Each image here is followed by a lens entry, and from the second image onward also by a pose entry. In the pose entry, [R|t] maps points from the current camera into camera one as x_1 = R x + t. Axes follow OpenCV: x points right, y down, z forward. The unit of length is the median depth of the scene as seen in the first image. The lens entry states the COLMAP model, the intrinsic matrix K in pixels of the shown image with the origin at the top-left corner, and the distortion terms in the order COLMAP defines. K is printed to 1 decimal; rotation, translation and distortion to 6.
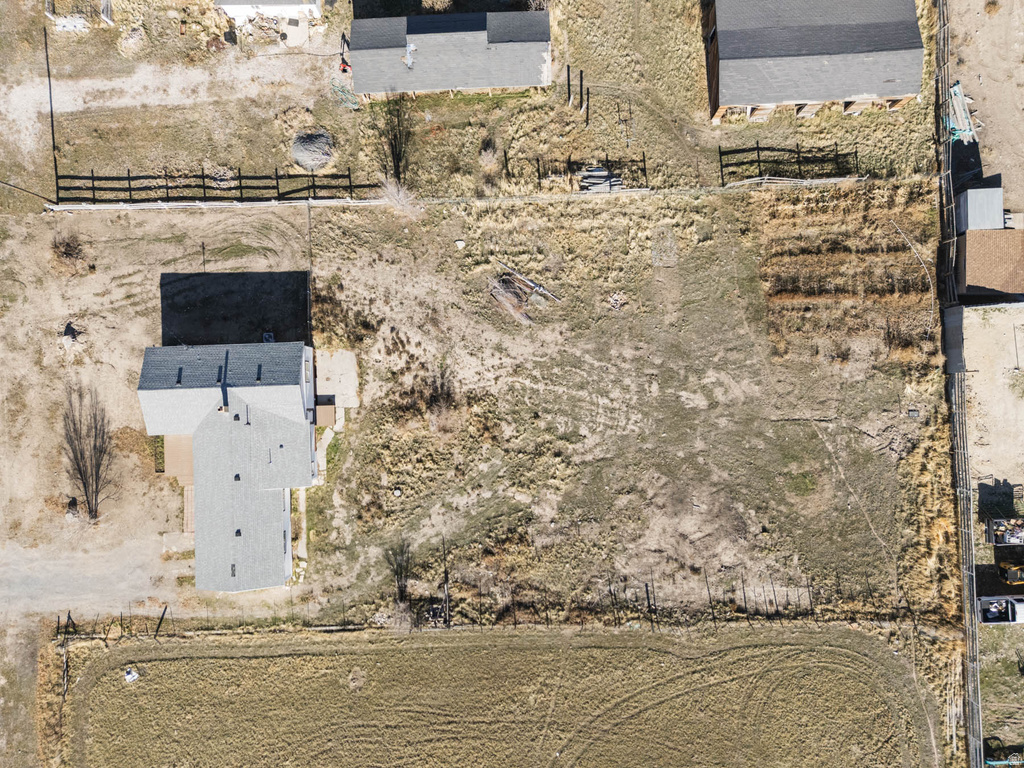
lens RADIAL K [[750.2, 0, 511.0], [0, 750.2, 382.0], [0, 0, 1]] dist [0.084460, -0.079740]
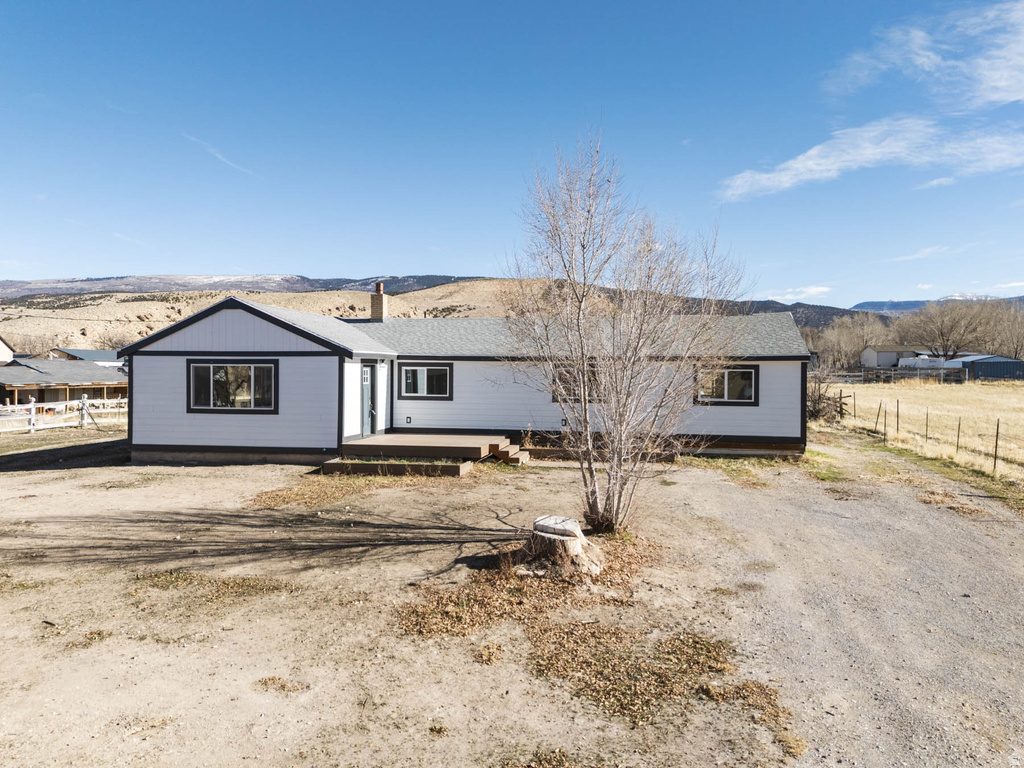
lens RADIAL K [[750.2, 0, 511.0], [0, 750.2, 382.0], [0, 0, 1]] dist [0.084460, -0.079740]
pose [[0.223532, 0.009518, 0.974650, -0.749240], [0.974142, 0.031562, -0.223723, 0.203720], [-0.032891, 0.999456, -0.002216, 0.963795]]
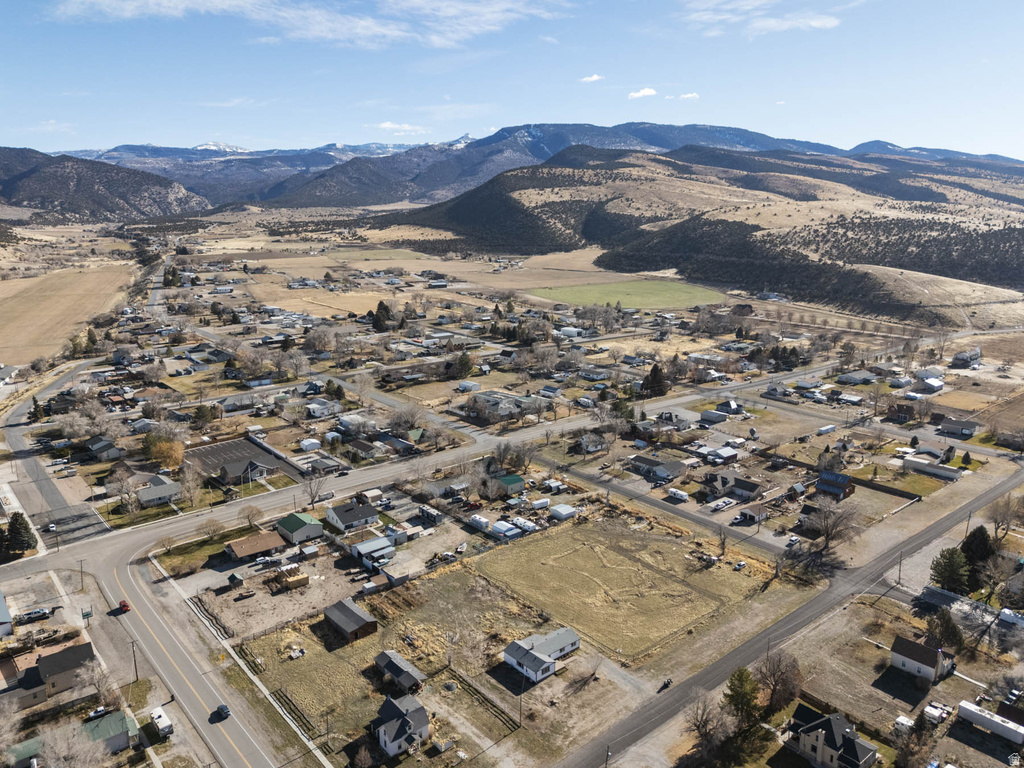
lens RADIAL K [[750.2, 0, 511.0], [0, 750.2, 382.0], [0, 0, 1]] dist [0.084460, -0.079740]
pose [[-0.618090, -0.146114, 0.772409, -2.509120], [0.786106, -0.113086, 0.607658, -1.781149], [-0.001438, 0.982783, 0.184759, -0.696510]]
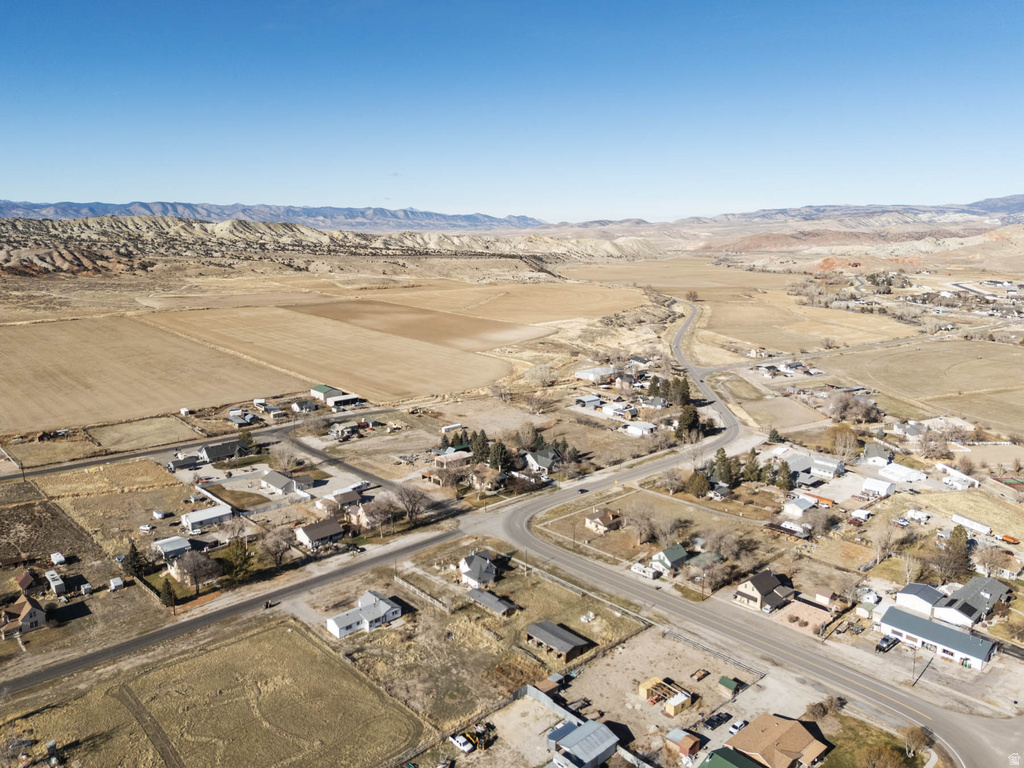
lens RADIAL K [[750.2, 0, 511.0], [0, 750.2, 382.0], [0, 0, 1]] dist [0.084460, -0.079740]
pose [[0.655405, 0.181686, -0.733100, 2.423831], [-0.755270, 0.153239, -0.637248, 1.623458], [-0.003439, 0.971343, 0.237656, -0.878370]]
